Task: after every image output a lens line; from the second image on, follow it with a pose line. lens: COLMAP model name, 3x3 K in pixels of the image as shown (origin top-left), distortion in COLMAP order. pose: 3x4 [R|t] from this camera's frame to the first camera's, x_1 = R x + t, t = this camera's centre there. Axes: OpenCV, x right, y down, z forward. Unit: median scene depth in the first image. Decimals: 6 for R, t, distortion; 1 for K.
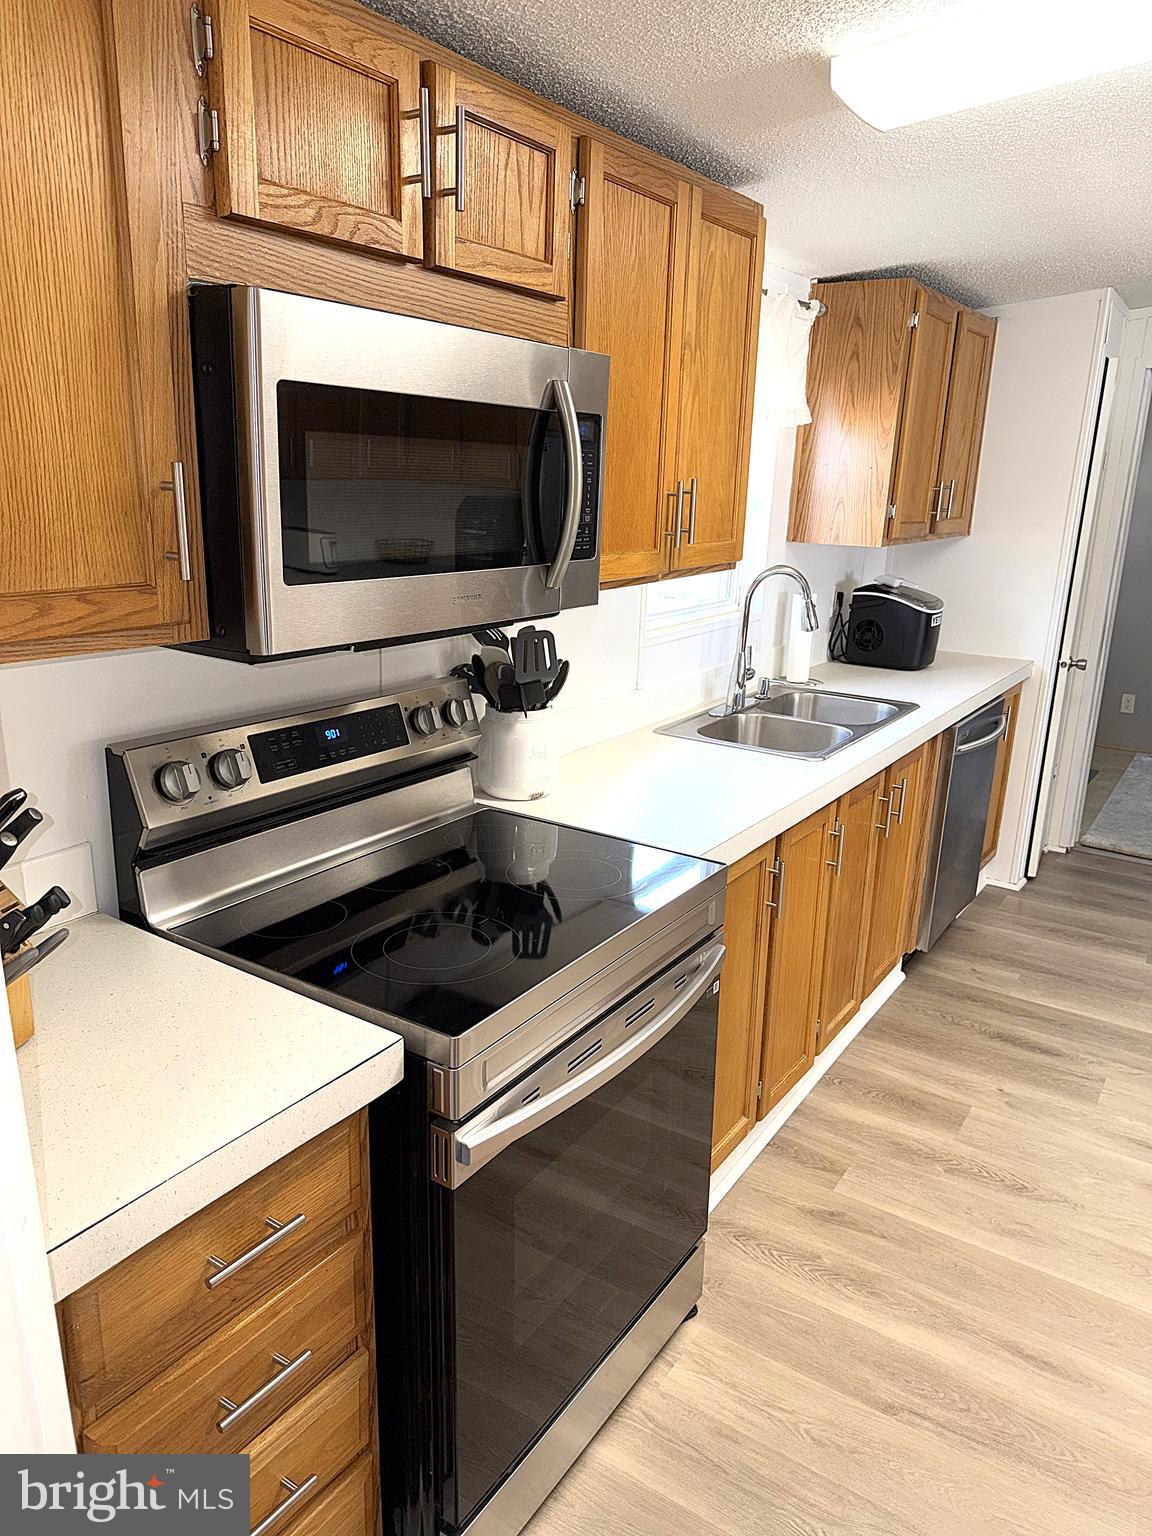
lens RADIAL K [[1093.1, 0, 565.7], [0, 1093.1, 778.0], [0, 0, 1]] dist [0.035248, -0.042859]
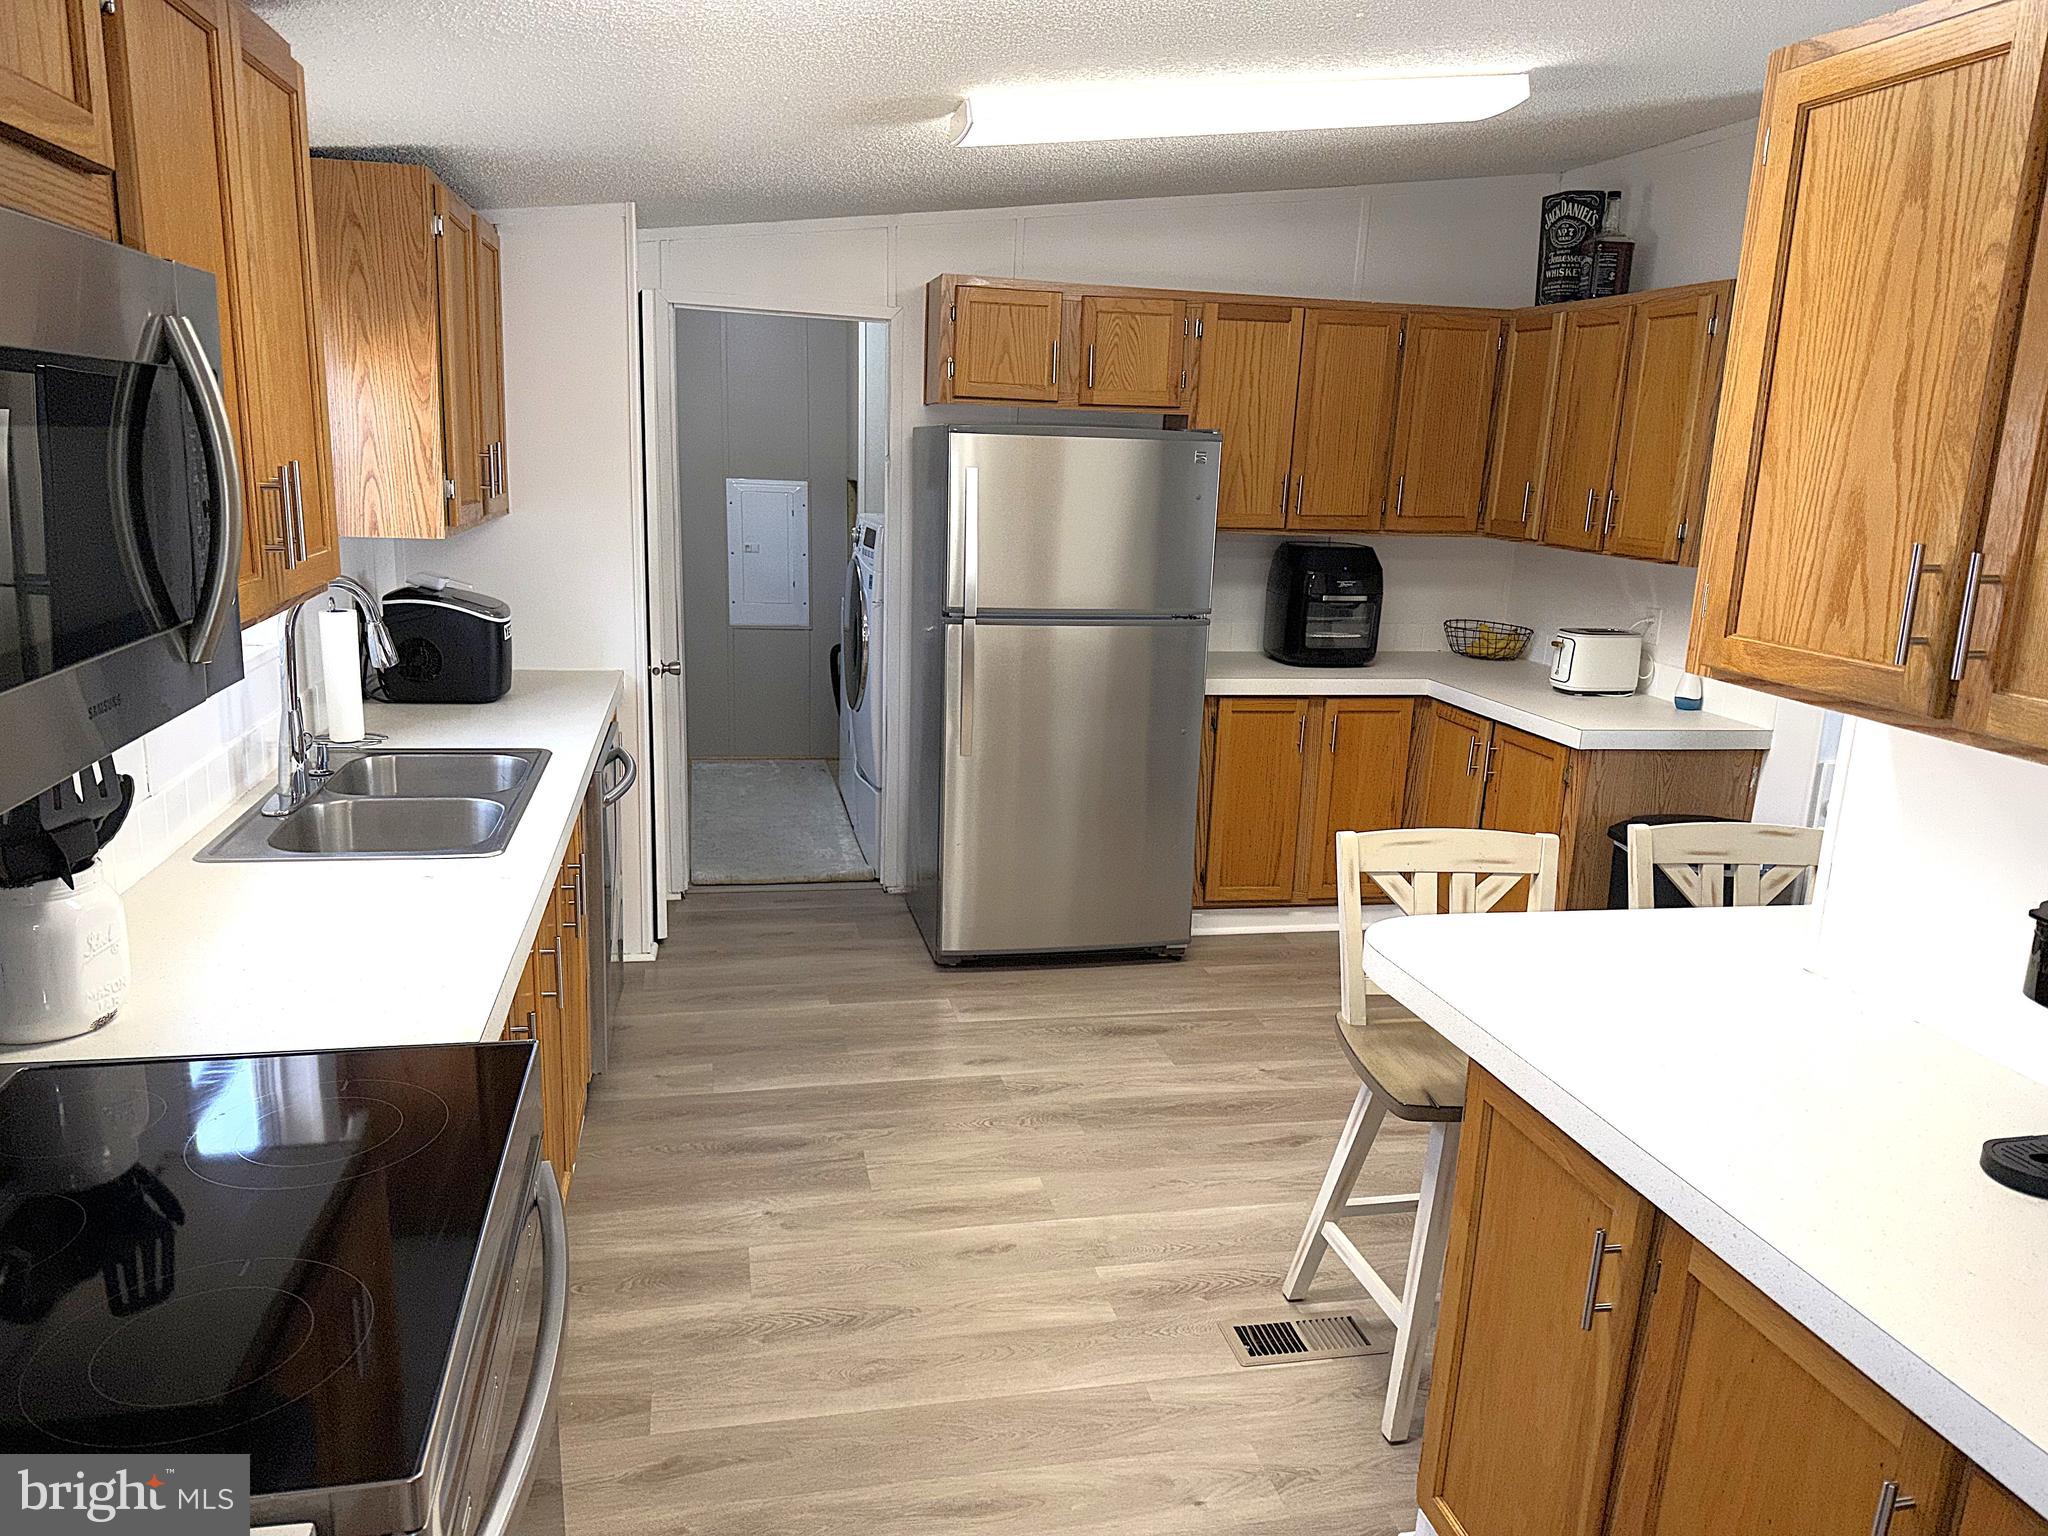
lens RADIAL K [[1457.5, 0, 1030.3], [0, 1457.5, 780.8], [0, 0, 1]] dist [0.035248, -0.042859]
pose [[0.699542, -0.169699, 0.694149, -0.138929], [0.184527, 0.981346, 0.053950, -0.040370], [-0.690356, 0.090349, 0.717806, 0.077621]]
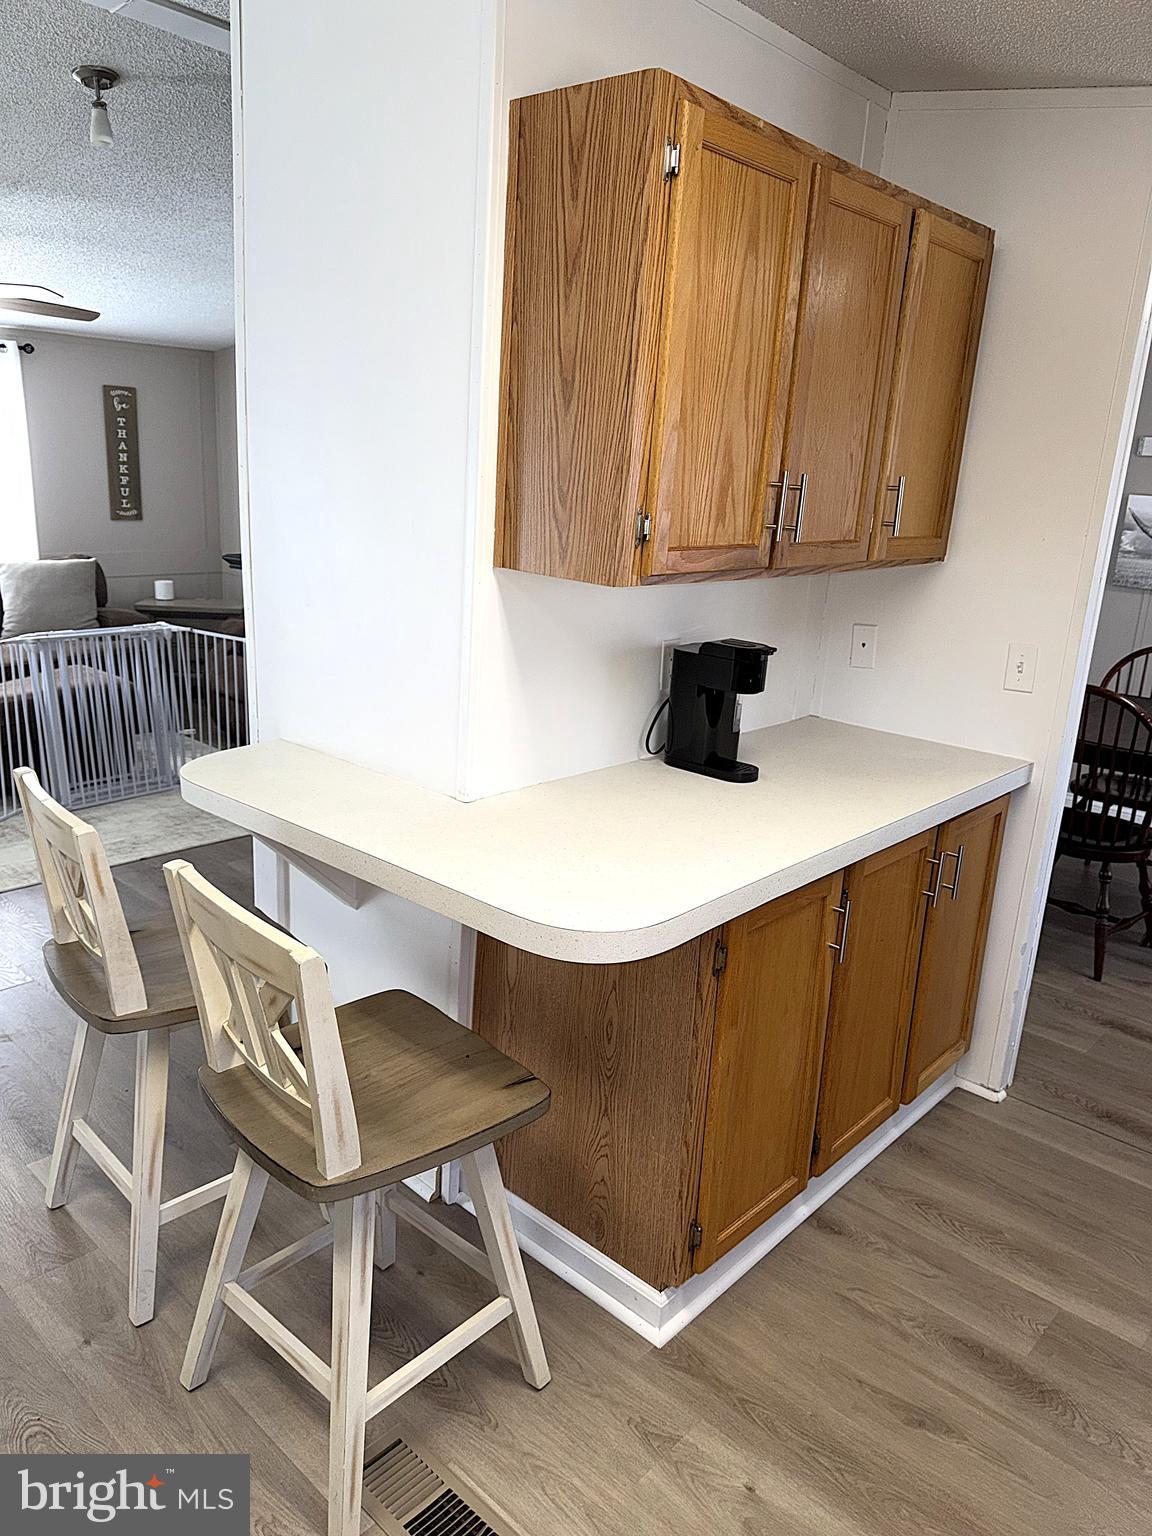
lens RADIAL K [[1093.1, 0, 578.1], [0, 1093.1, 775.9], [0, 0, 1]] dist [0.035248, -0.042859]
pose [[-0.980647, -0.135898, 0.140936, 0.412238], [-0.040139, 0.844119, 0.534651, -0.222103], [-0.191625, 0.518647, -0.833238, 0.854095]]
